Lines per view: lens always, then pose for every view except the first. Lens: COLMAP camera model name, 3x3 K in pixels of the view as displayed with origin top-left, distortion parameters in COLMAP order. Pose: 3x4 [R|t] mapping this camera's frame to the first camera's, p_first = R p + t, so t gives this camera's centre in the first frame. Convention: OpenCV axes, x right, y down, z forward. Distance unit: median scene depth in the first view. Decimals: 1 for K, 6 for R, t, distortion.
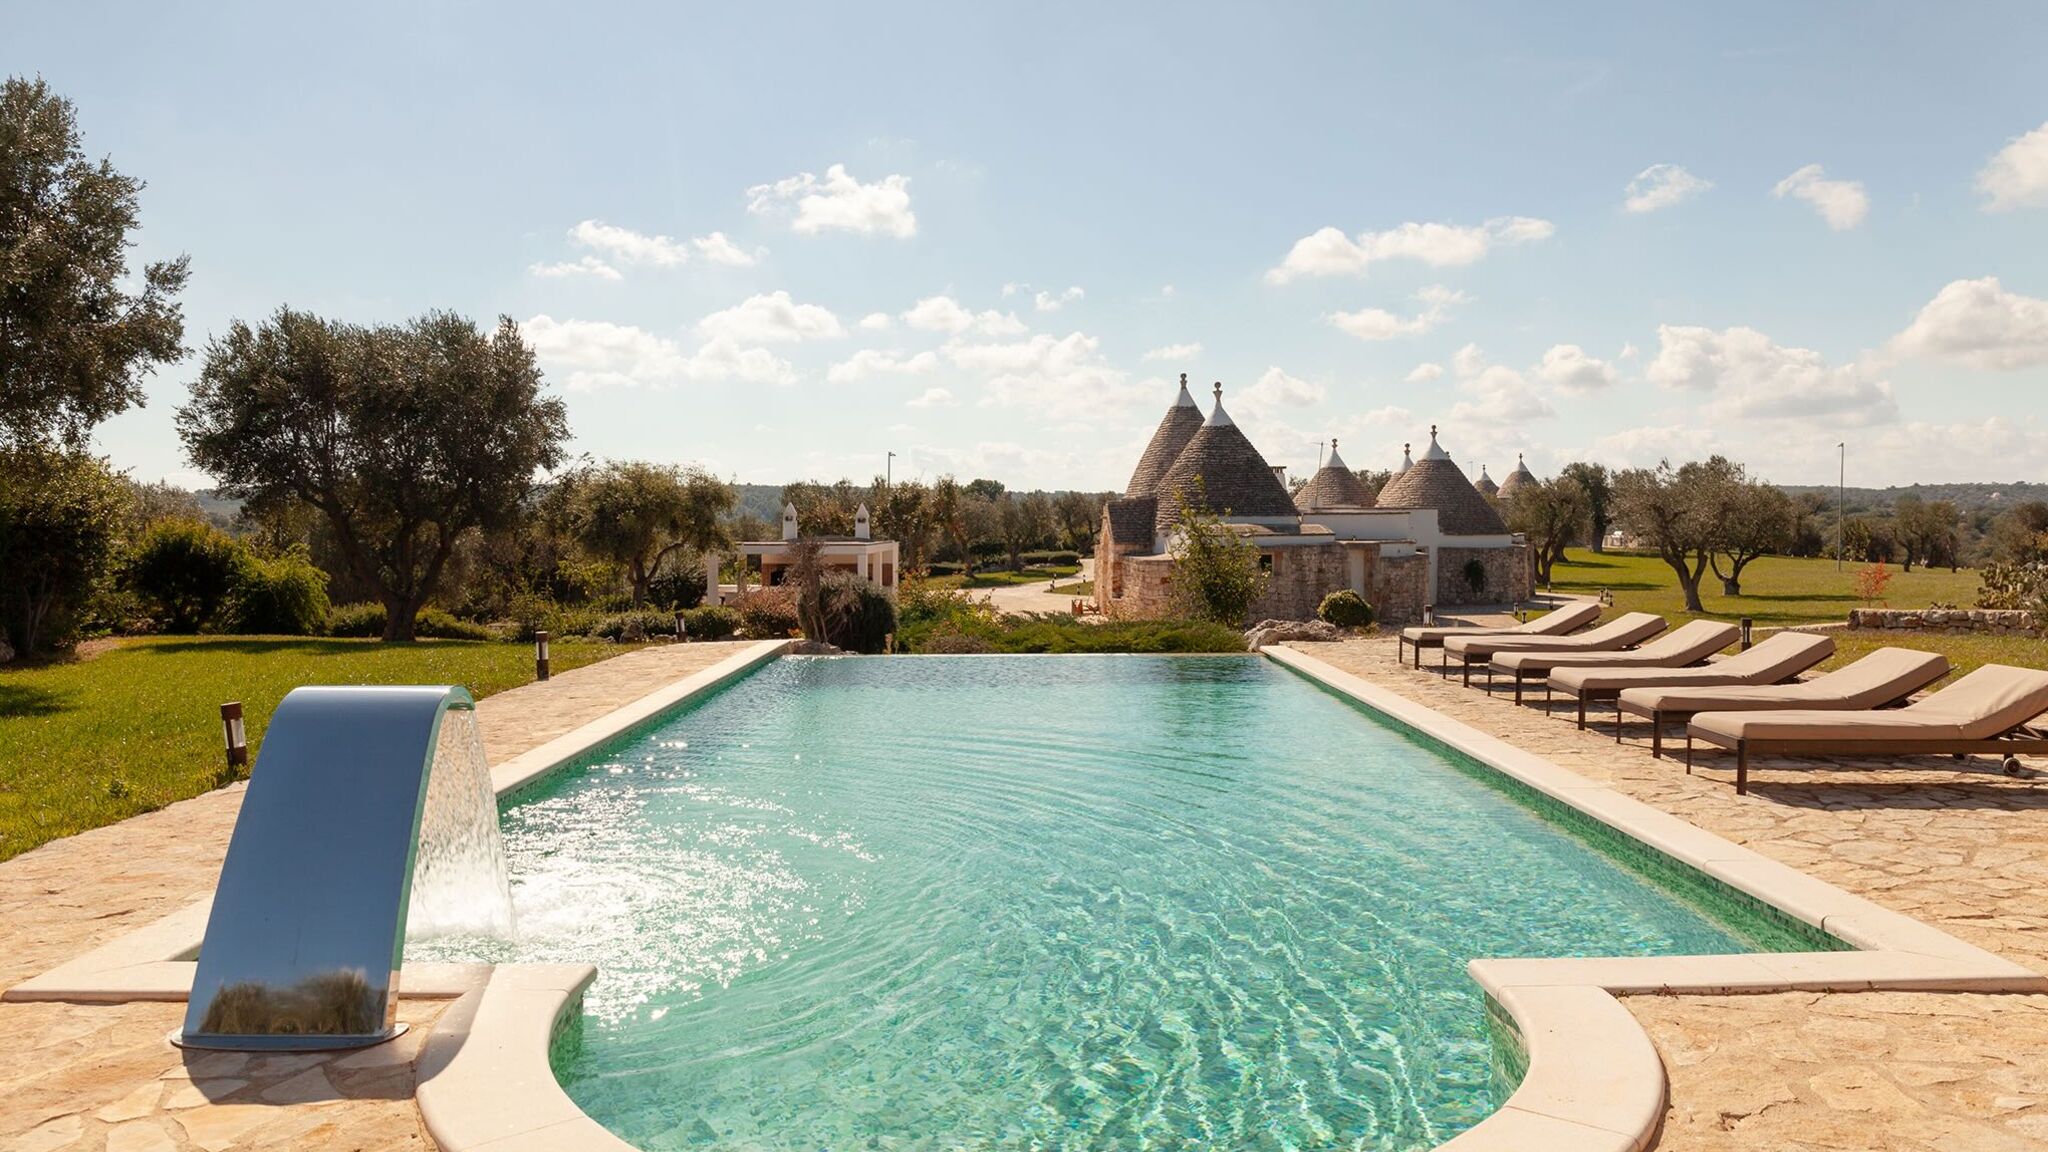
lens RADIAL K [[1413.5, 0, 1031.0], [0, 1413.5, 606.7], [0, 0, 1]] dist [-0.023214, -0.010033]
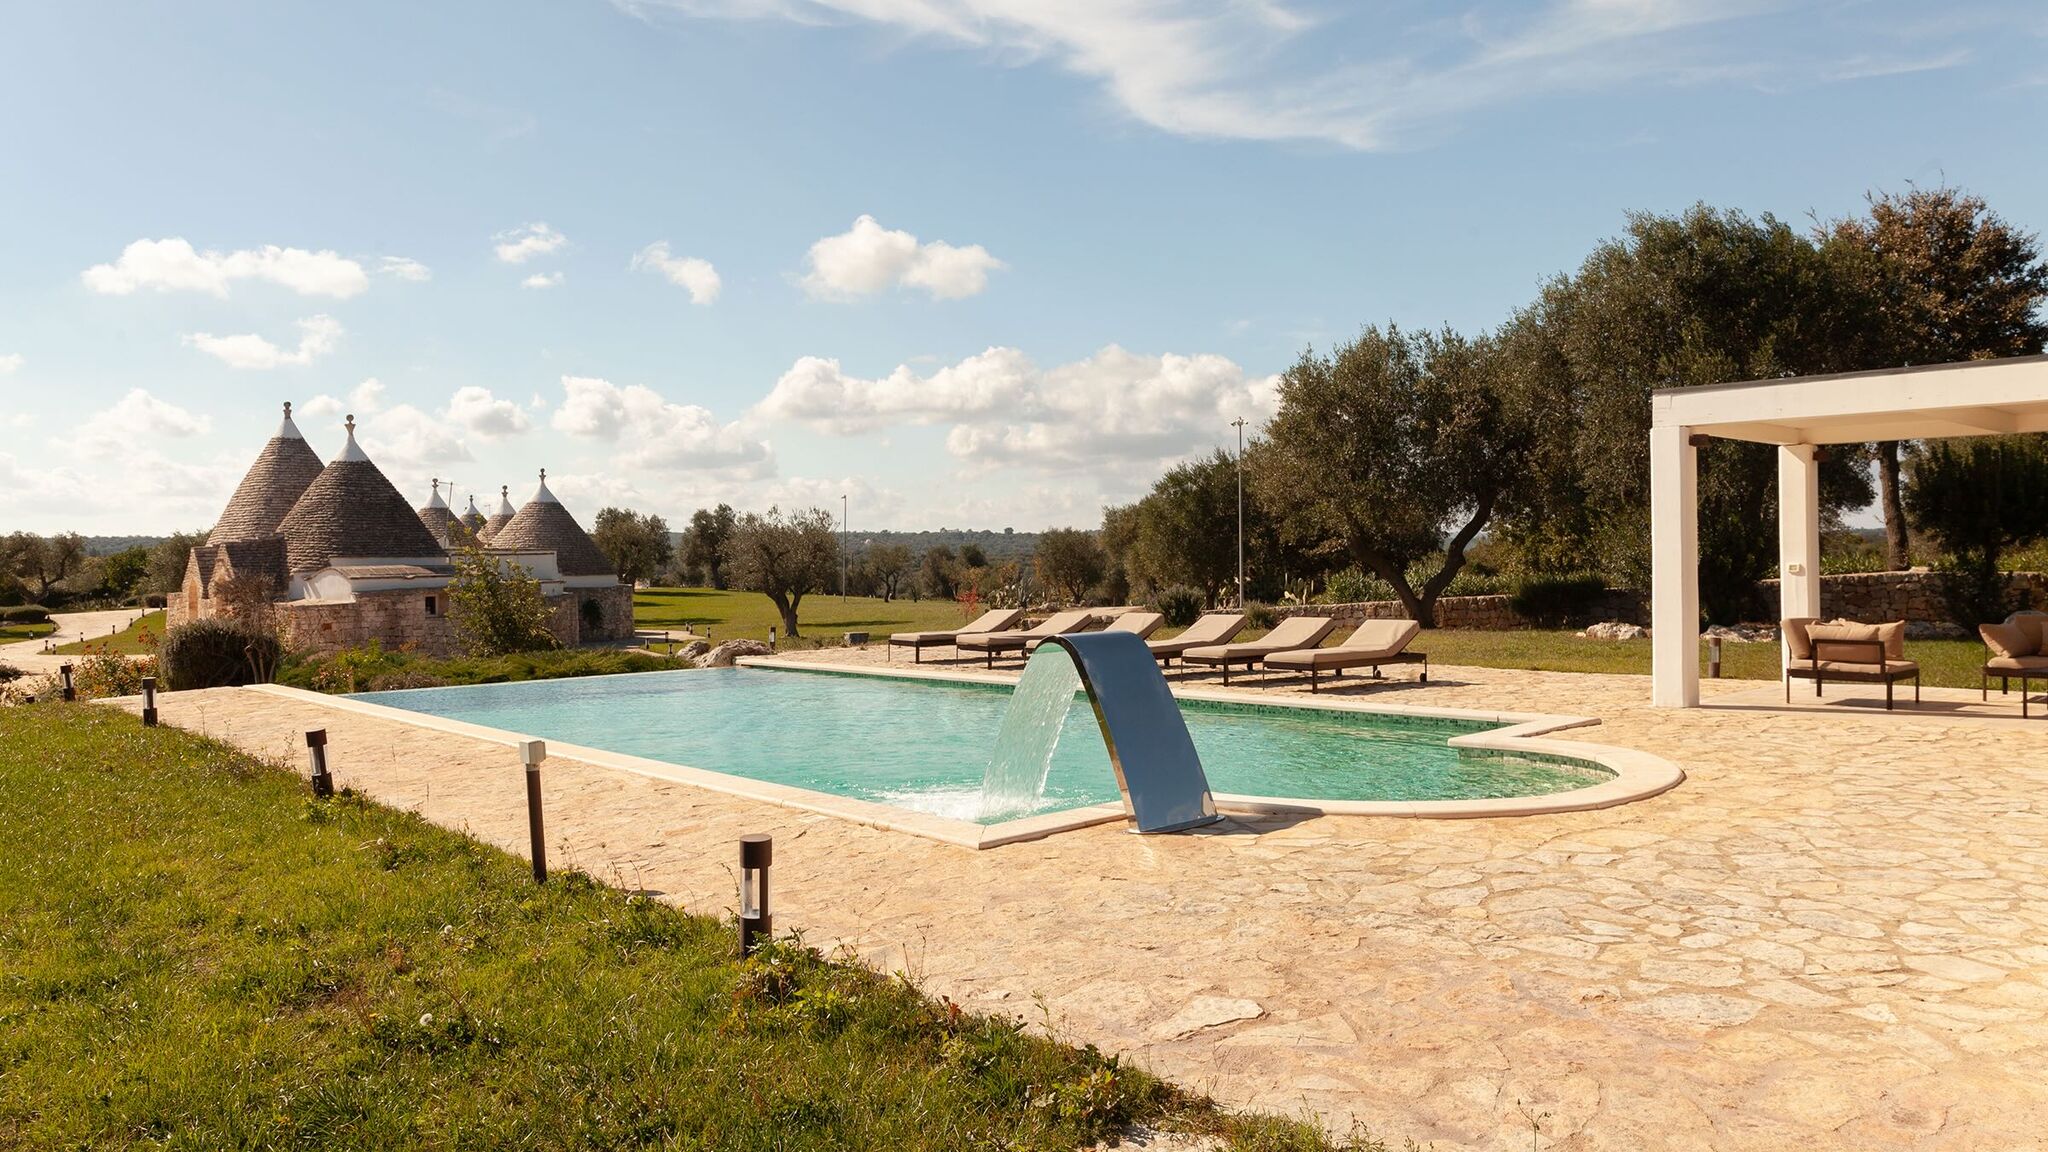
lens RADIAL K [[1413.5, 0, 1021.5], [0, 1413.5, 589.1], [0, 0, 1]] dist [-0.023214, -0.010033]
pose [[0.745332, -0.015505, 0.666513, -0.159610], [0.044322, 0.998670, -0.026330, 0.001137], [-0.665218, 0.049166, 0.745029, 0.011181]]
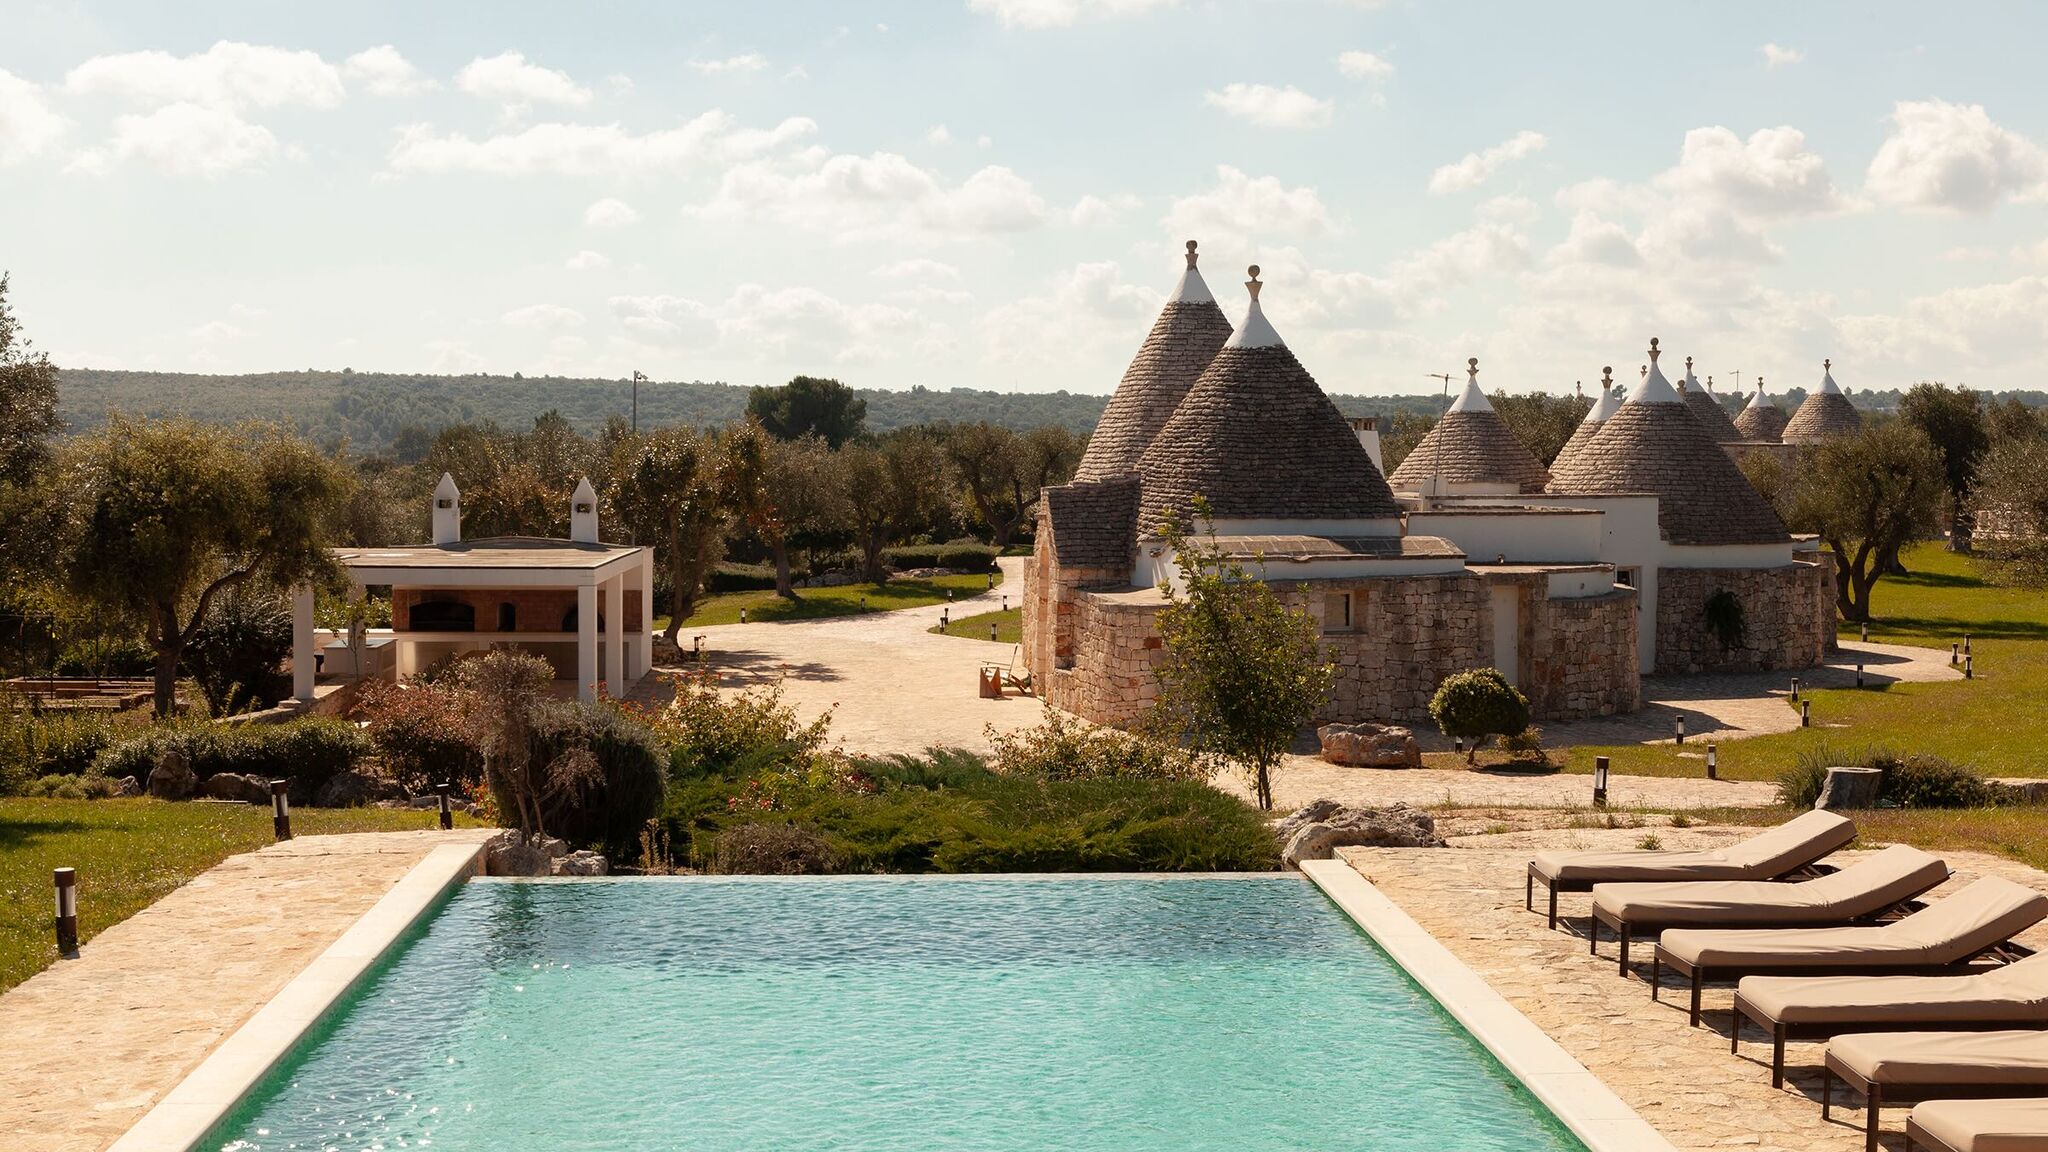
lens RADIAL K [[2779.7, 0, 1079.9], [0, 2779.7, 587.9], [0, 0, 1]] dist [-0.065503, 0.000000]
pose [[0.997953, 0.006603, 0.063608, -0.000536], [-0.006287, 0.999967, -0.005177, -0.030348], [-0.063640, 0.004767, 0.997962, -0.052246]]
